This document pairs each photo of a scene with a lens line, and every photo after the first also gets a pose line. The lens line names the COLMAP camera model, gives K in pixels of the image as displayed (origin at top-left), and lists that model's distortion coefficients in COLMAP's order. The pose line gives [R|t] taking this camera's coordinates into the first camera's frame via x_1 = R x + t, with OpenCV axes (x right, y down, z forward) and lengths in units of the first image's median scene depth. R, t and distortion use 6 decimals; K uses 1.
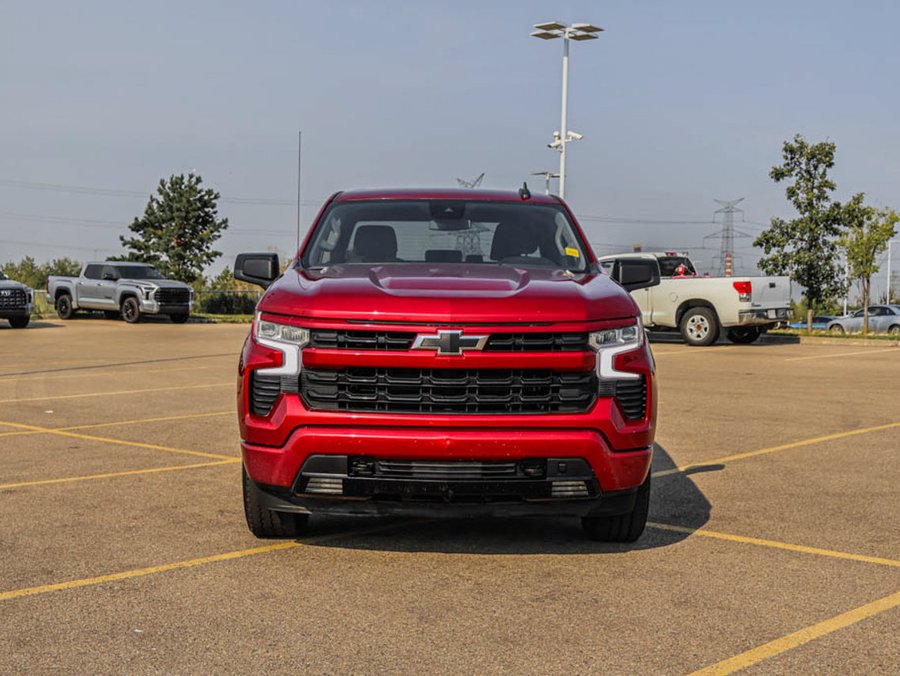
lens RADIAL K [[1290.8, 0, 450.0], [0, 1290.8, 338.0], [0, 0, 1]] dist [0.016705, 0.008704]
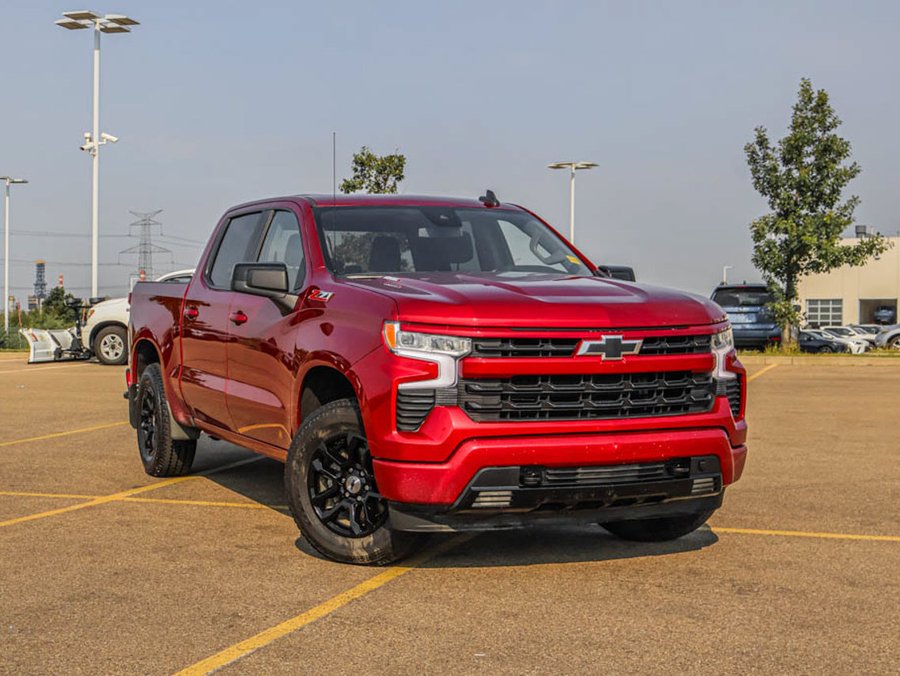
lens RADIAL K [[1389.8, 0, 450.0], [0, 1389.8, 338.0], [0, 0, 1]] dist [0.075557, -0.001424]
pose [[0.912056, -0.025082, 0.409297, -0.545433], [0.031658, 0.999456, -0.009296, 0.002051], [-0.408841, 0.021436, 0.912354, 0.056819]]
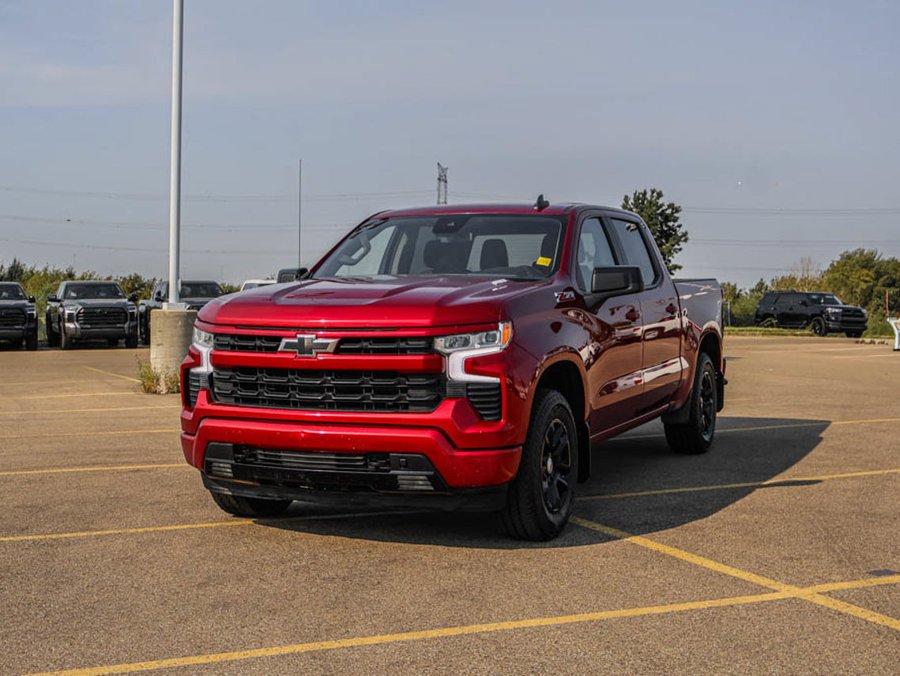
lens RADIAL K [[1290.8, 0, 450.0], [0, 1290.8, 338.0], [0, 0, 1]] dist [0.016705, 0.008704]
pose [[0.912937, 0.002198, -0.408096, 0.553182], [-0.006372, 0.999940, -0.008871, 0.005847], [0.408052, 0.010699, 0.912896, 0.030250]]
